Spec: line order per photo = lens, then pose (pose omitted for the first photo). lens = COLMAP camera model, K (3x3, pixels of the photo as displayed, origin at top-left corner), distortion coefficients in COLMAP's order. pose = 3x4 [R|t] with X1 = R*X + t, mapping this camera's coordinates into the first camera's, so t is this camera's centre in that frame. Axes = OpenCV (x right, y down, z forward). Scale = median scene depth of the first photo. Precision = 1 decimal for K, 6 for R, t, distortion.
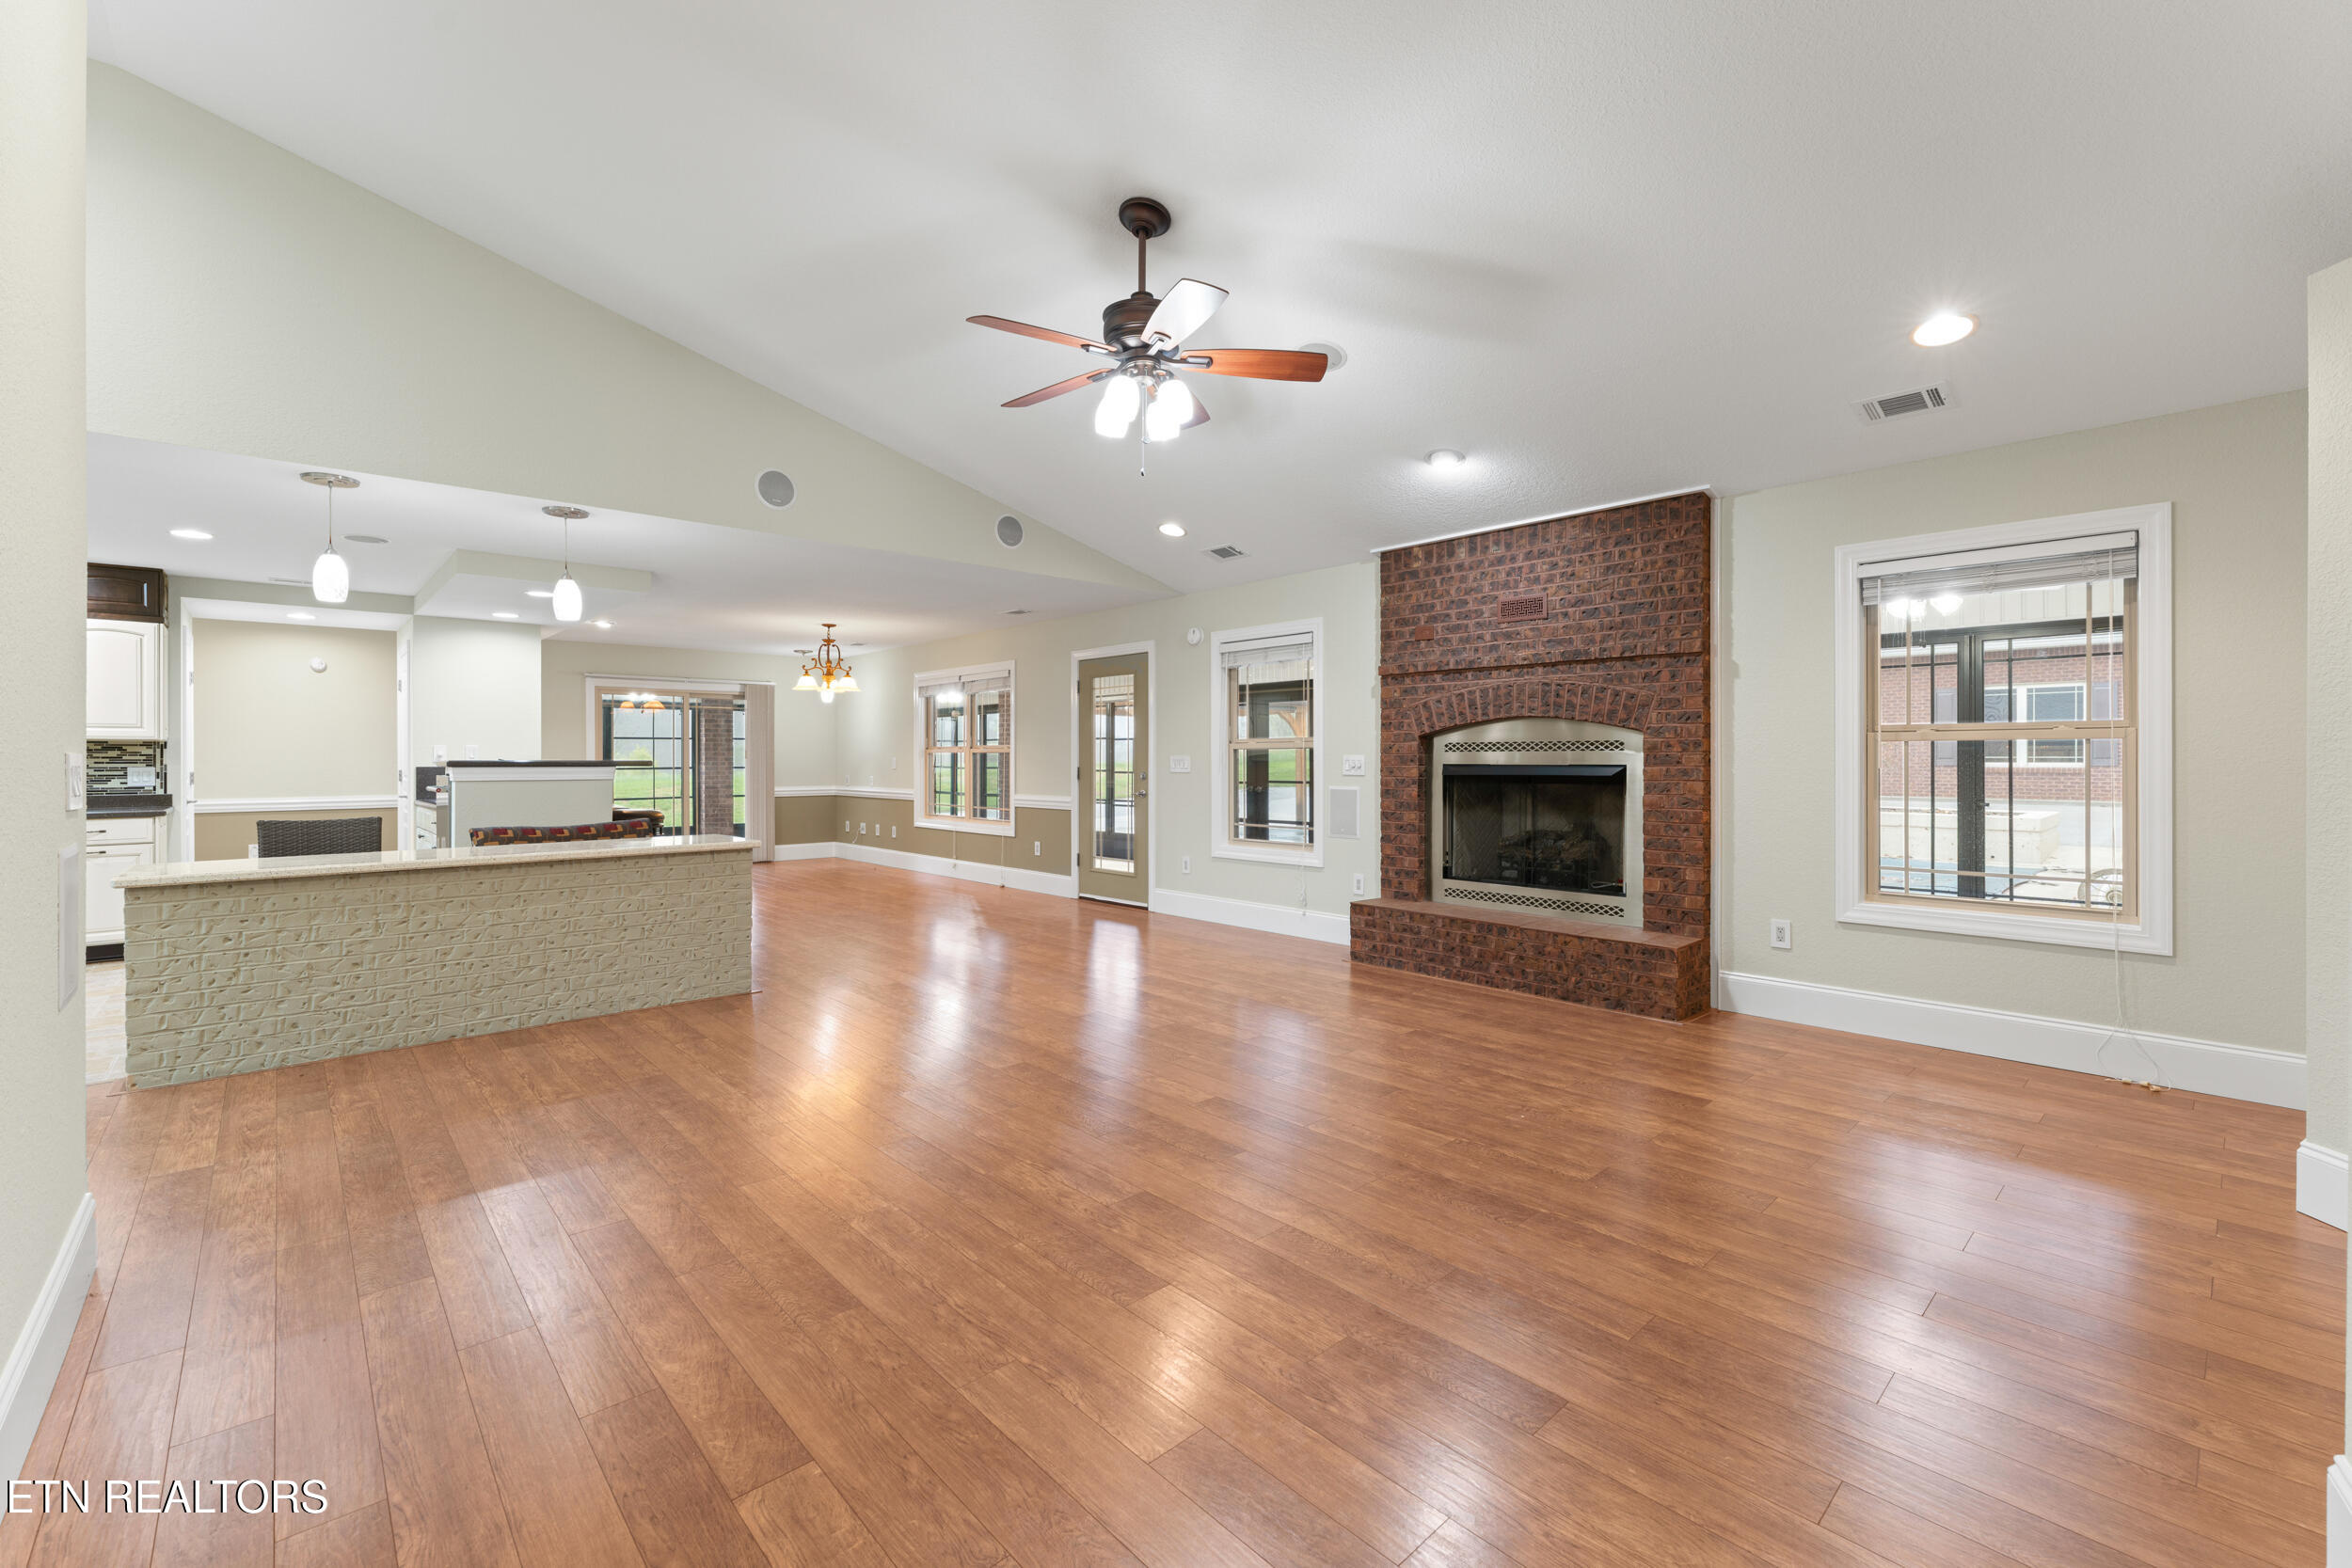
lens RADIAL K [[979.3, 0, 1171.1], [0, 979.3, 770.9], [0, 0, 1]] dist [0.001581, 0.000274]
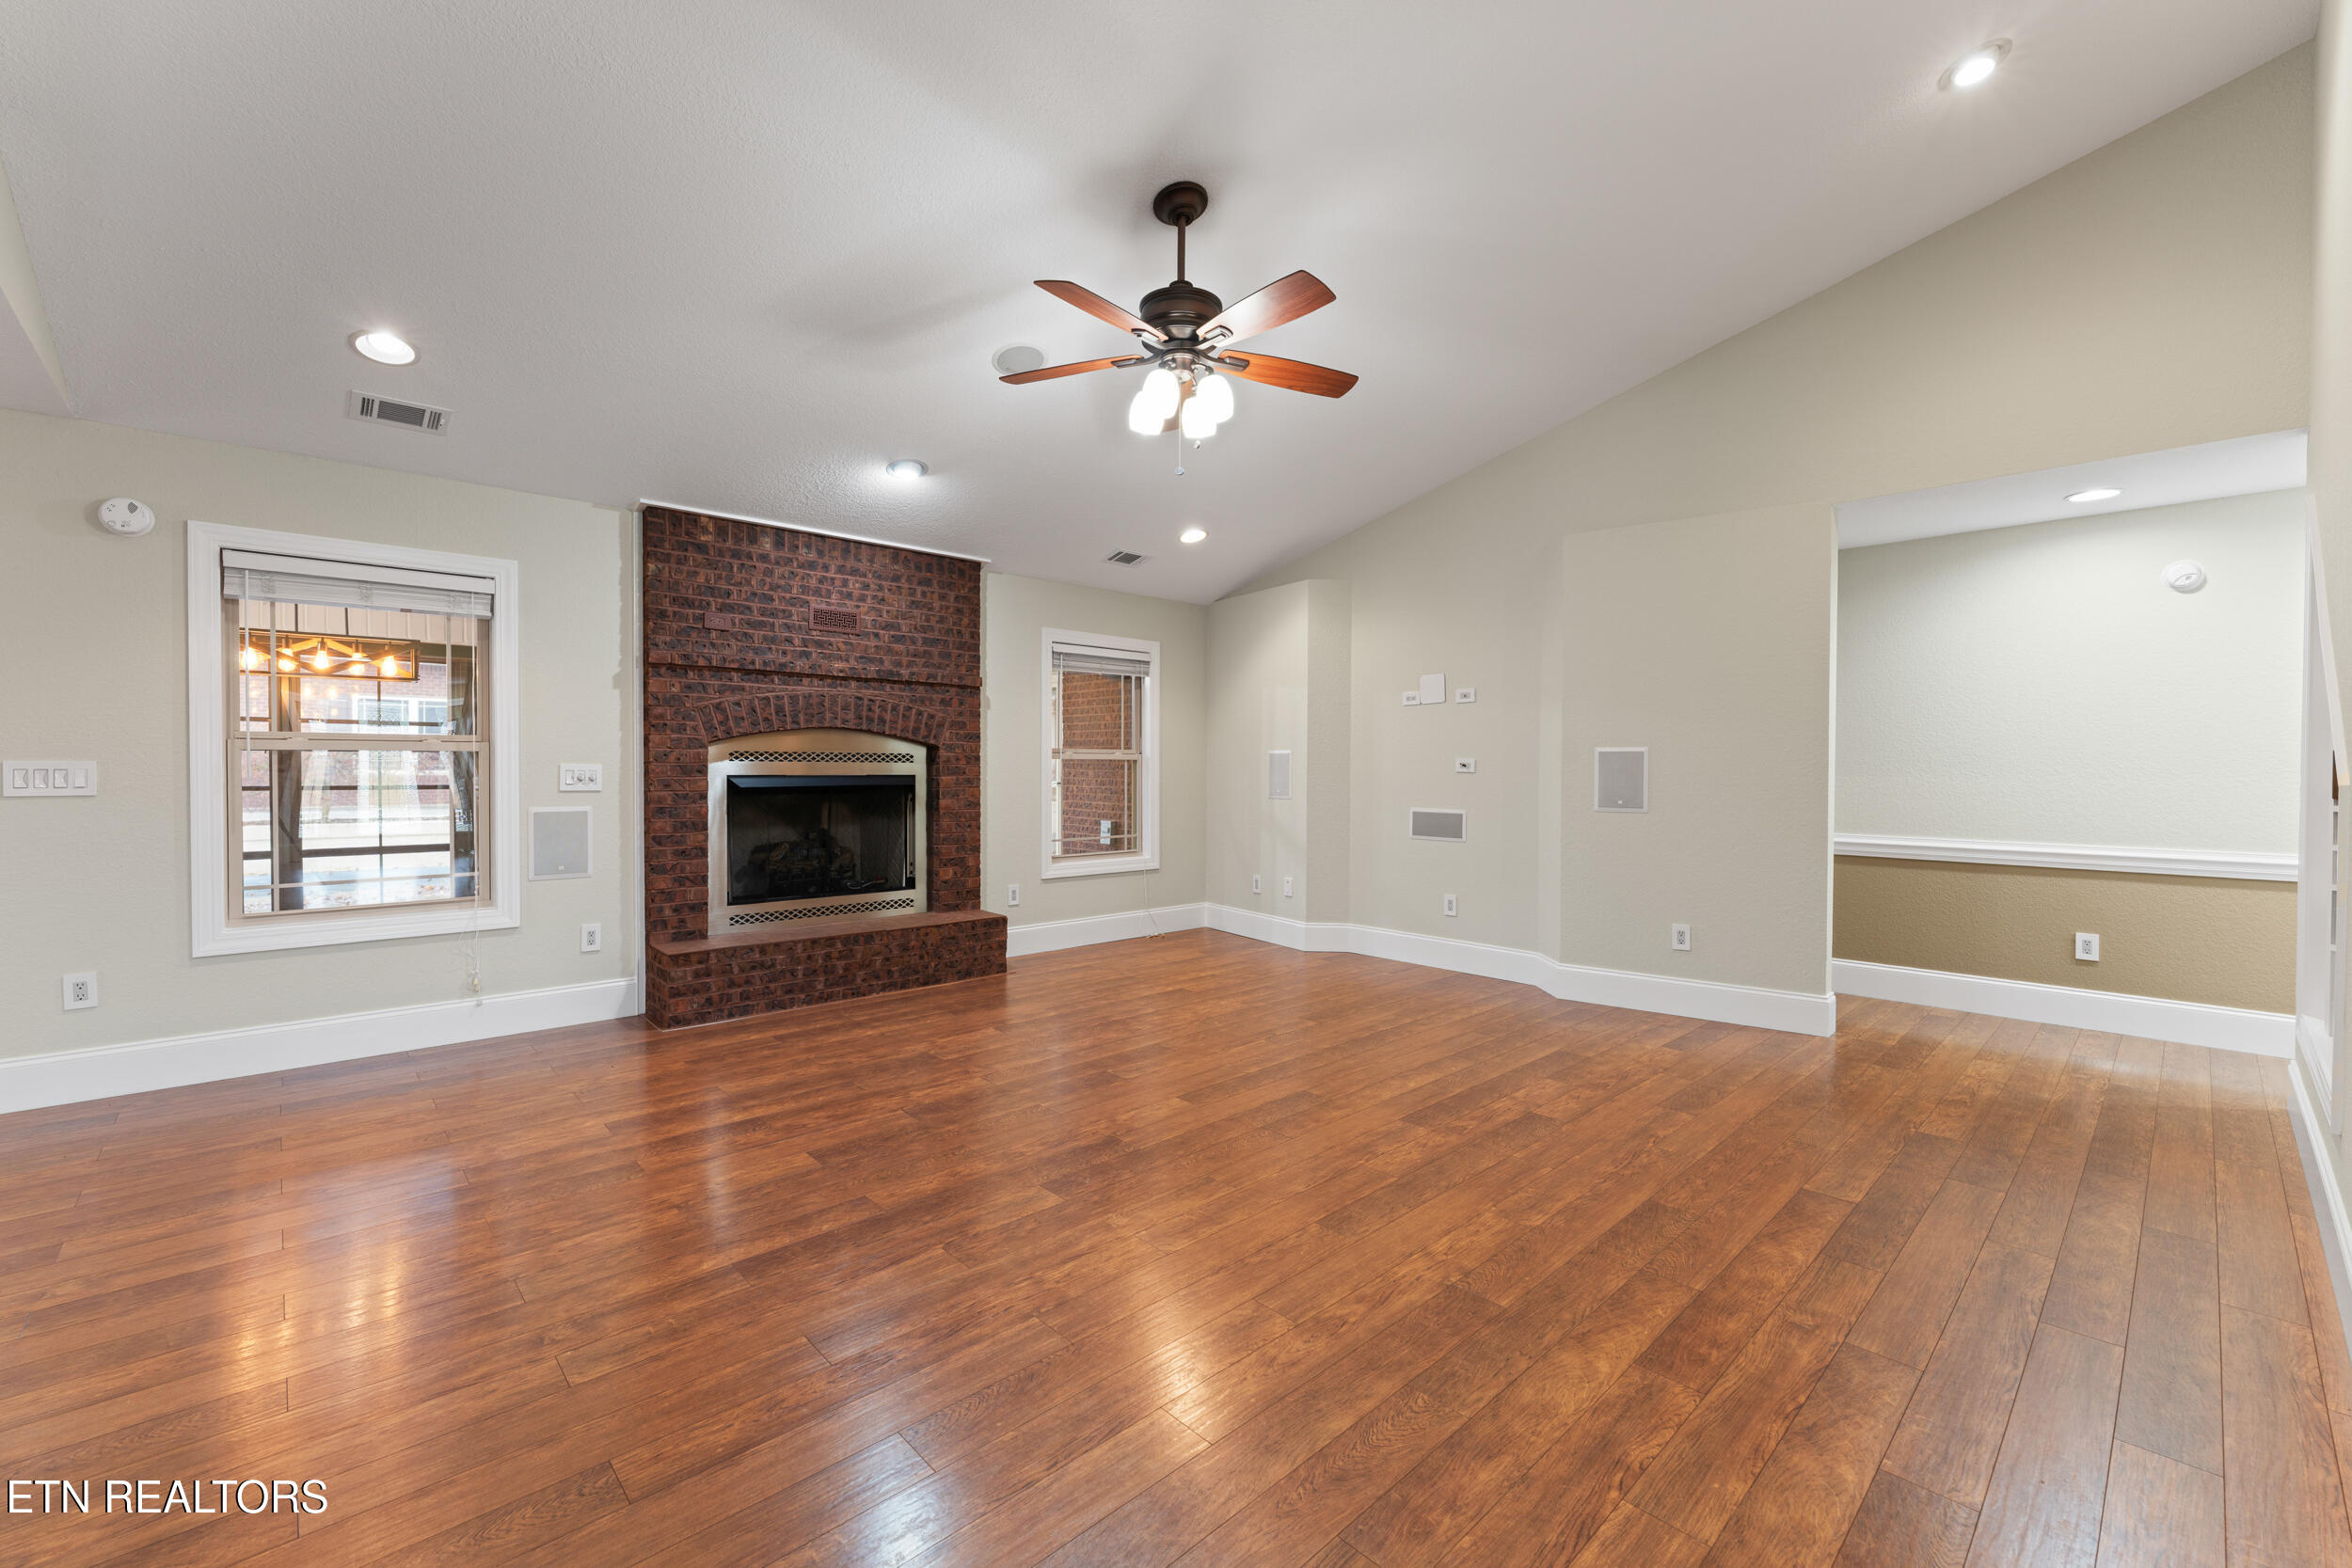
lens RADIAL K [[962.6, 0, 1166.8], [0, 962.6, 789.5], [0, 0, 1]] dist [-0.000902, -0.000192]
pose [[-0.010122, -0.020463, 0.999739, -0.656537], [0.009005, 0.999748, 0.020554, -0.009403], [-0.999908, 0.009211, -0.009936, 0.691559]]
